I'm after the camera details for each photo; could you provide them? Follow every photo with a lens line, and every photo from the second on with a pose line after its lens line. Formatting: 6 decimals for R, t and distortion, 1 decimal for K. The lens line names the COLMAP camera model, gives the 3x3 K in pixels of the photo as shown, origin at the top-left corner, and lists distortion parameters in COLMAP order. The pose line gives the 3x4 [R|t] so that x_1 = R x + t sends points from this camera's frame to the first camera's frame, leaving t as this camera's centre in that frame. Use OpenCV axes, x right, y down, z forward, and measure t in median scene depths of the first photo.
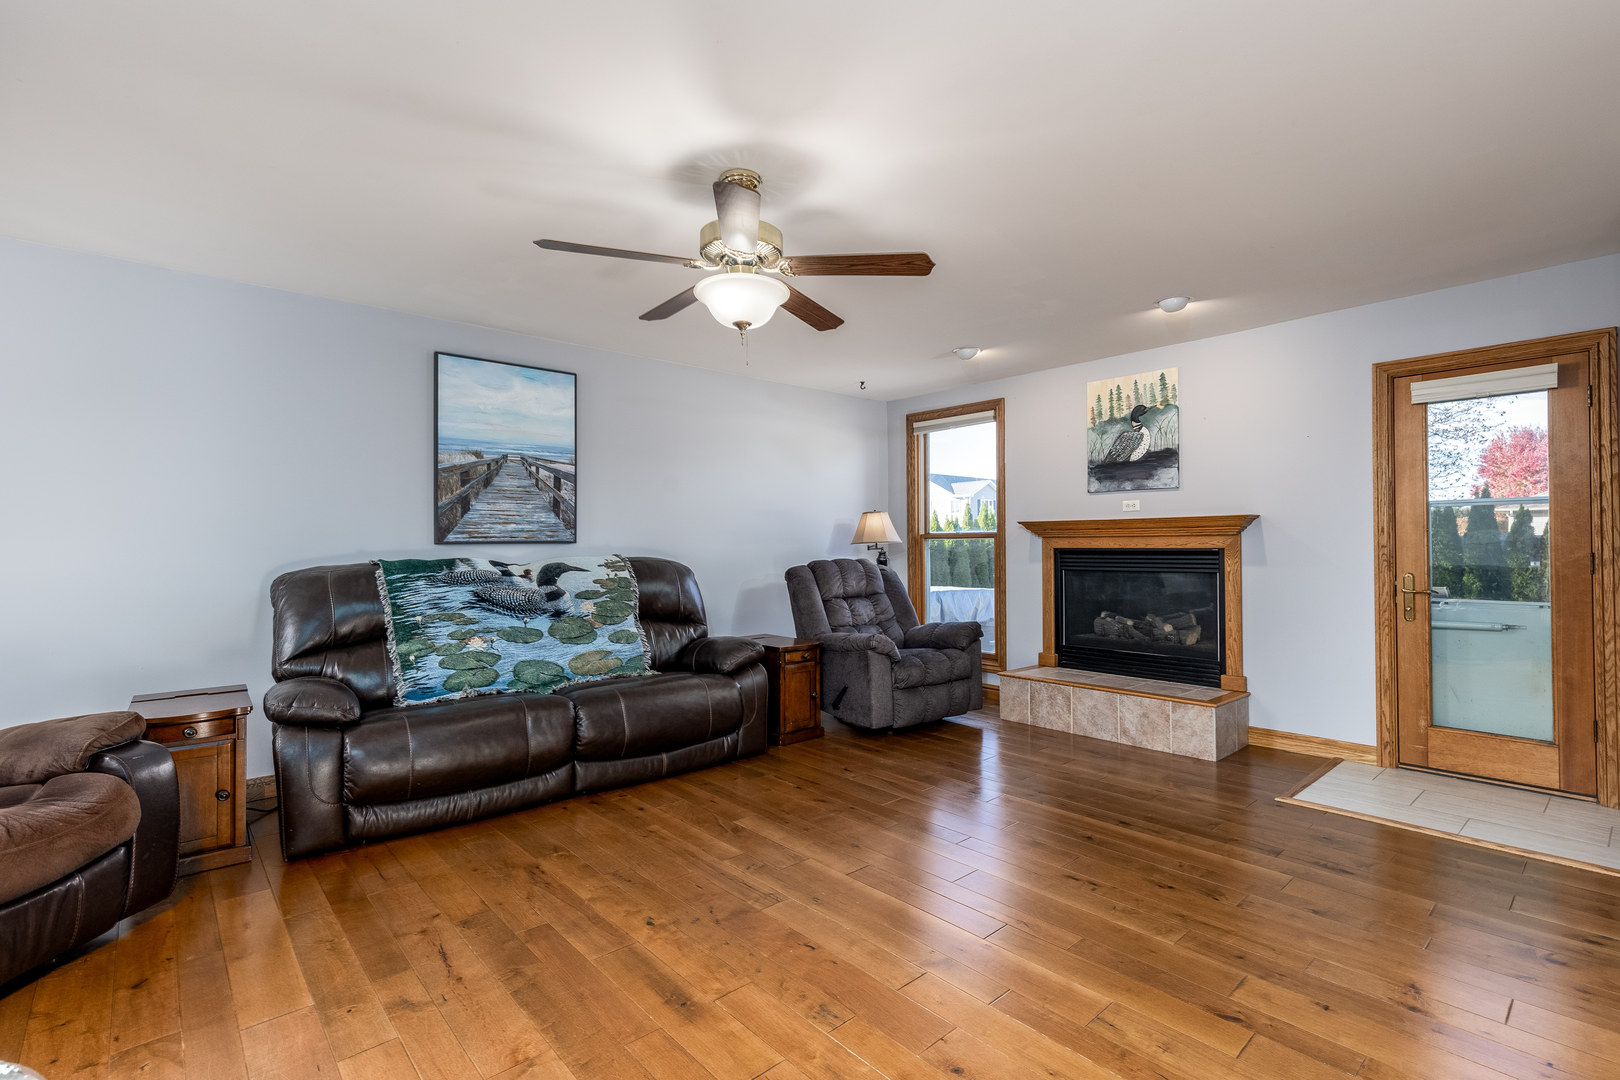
lens RADIAL K [[745.8, 0, 827.7], [0, 745.8, 537.0], [0, 0, 1]] dist [0.006259, -0.000672]
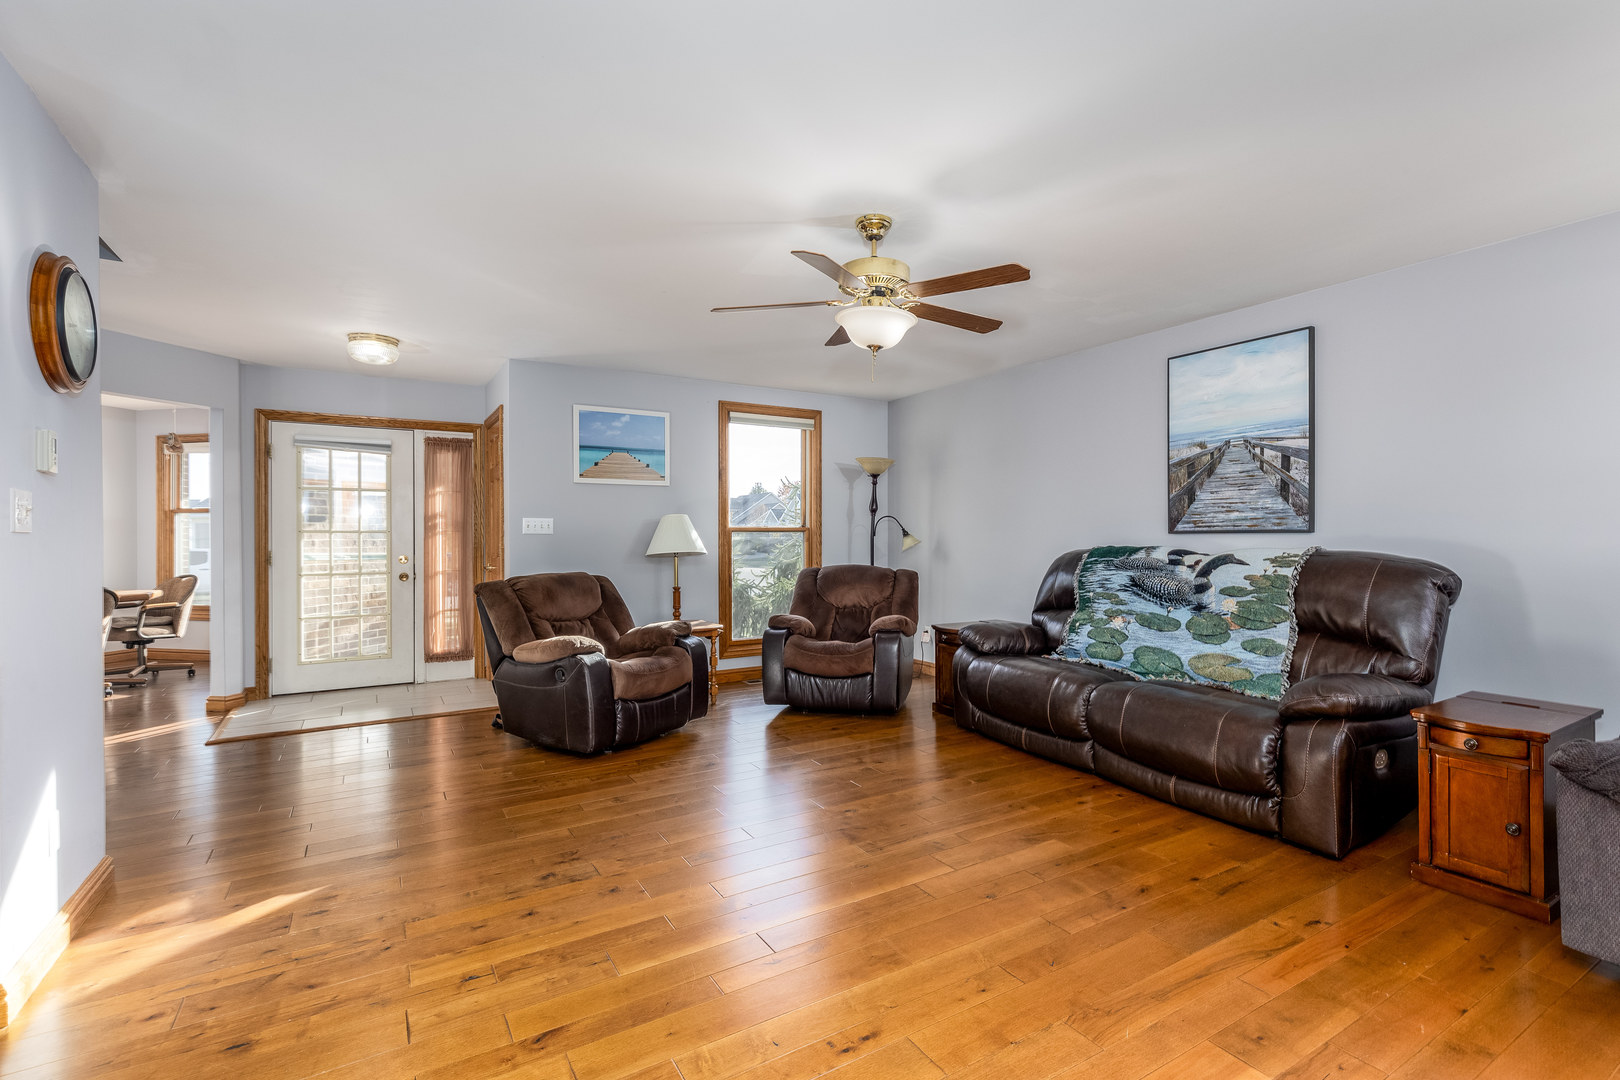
lens RADIAL K [[747.5, 0, 833.6], [0, 747.5, 534.7], [0, 0, 1]] dist [0.015317, -0.000903]
pose [[-0.186200, 0.007556, -0.982483, 0.646664], [0.015254, 0.999872, 0.004799, -0.001107], [0.982394, -0.014093, -0.186291, 0.711740]]
